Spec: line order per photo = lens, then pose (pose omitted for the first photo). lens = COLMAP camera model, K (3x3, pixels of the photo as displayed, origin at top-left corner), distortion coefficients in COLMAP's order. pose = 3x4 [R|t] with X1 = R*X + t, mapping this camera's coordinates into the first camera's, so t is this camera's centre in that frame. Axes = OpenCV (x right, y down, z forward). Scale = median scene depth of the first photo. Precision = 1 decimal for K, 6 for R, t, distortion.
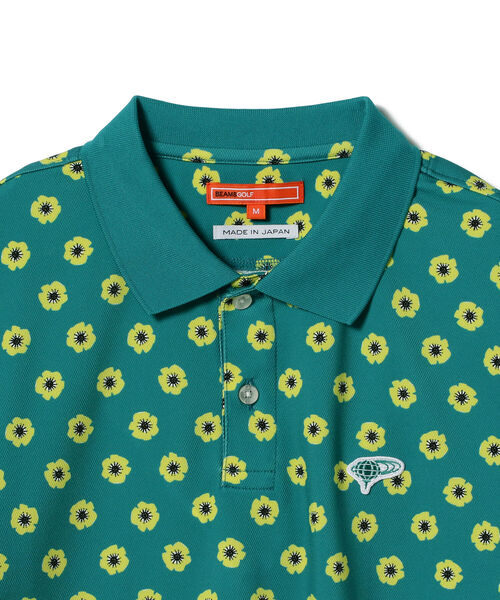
lens RADIAL K [[3165.8, 0, 250.2], [0, 3165.8, 299.7], [0, 0, 1]] dist [-0.128085, 0.000000]
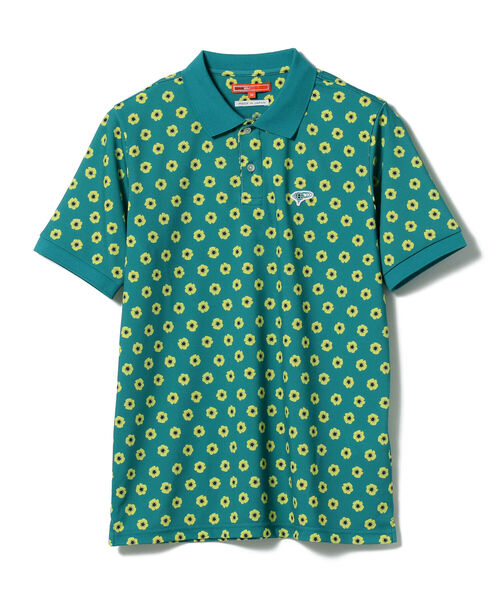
lens RADIAL K [[2687.8, 0, 250.2], [0, 2687.8, 300.0], [0, 0, 1]] dist [-0.369504, 0.000000]
pose [[0.999560, -0.029548, 0.002656, -0.009863], [0.029425, 0.998834, 0.038278, 0.053311], [-0.003784, -0.038183, 0.999264, -1.134540]]
